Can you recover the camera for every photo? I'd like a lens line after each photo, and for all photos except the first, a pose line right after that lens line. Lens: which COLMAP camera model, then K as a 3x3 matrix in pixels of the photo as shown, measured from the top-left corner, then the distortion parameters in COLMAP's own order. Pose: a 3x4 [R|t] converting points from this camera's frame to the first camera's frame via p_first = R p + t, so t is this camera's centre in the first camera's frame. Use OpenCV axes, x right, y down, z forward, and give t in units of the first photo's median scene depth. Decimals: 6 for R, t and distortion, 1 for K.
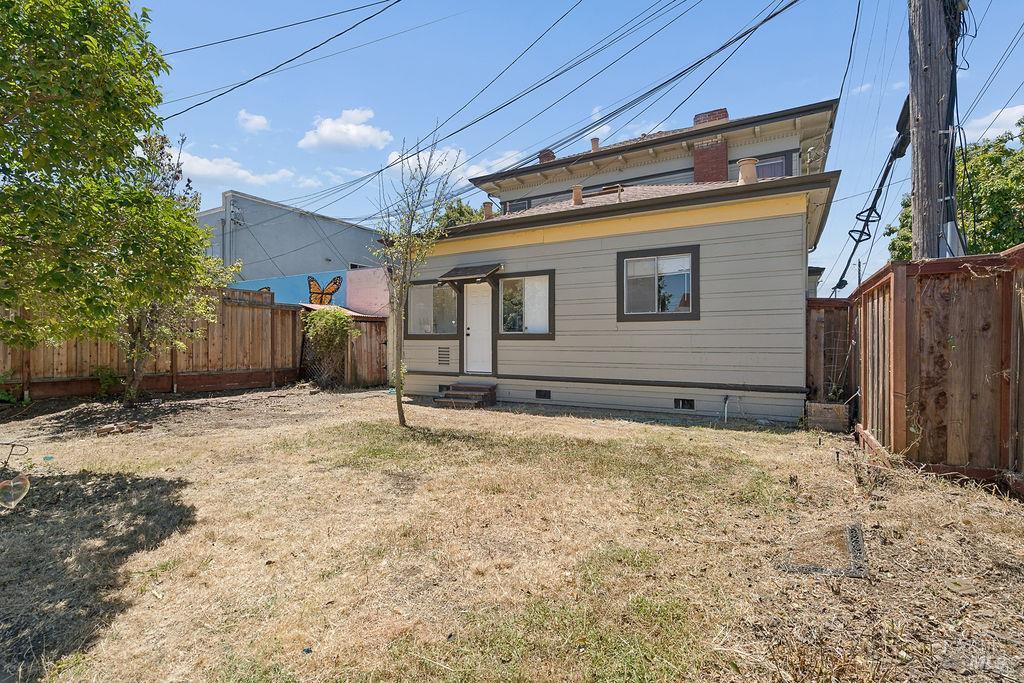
lens RADIAL K [[486.8, 0, 512.0], [0, 486.8, 341.5], [0, 0, 1]] dist [0.001334, 0.000069]
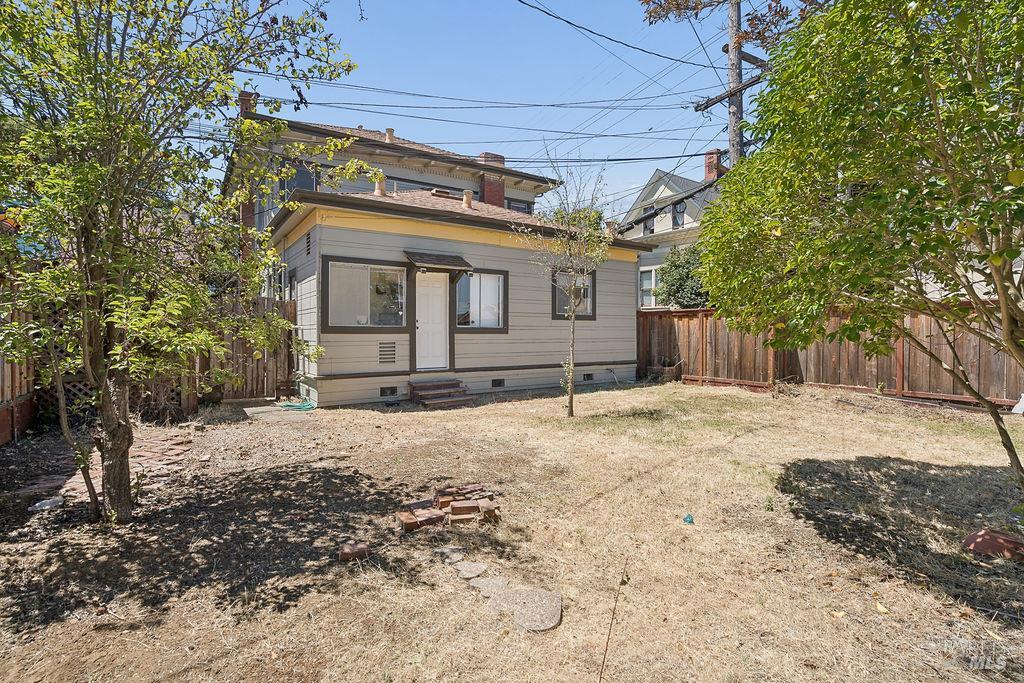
lens RADIAL K [[486.8, 0, 512.0], [0, 486.8, 341.5], [0, 0, 1]] dist [0.001334, 0.000069]
pose [[0.406832, -0.020468, 0.913274, -0.876869], [-0.004232, 0.999696, 0.024290, -0.011558], [-0.913493, -0.013747, 0.406622, 0.495771]]
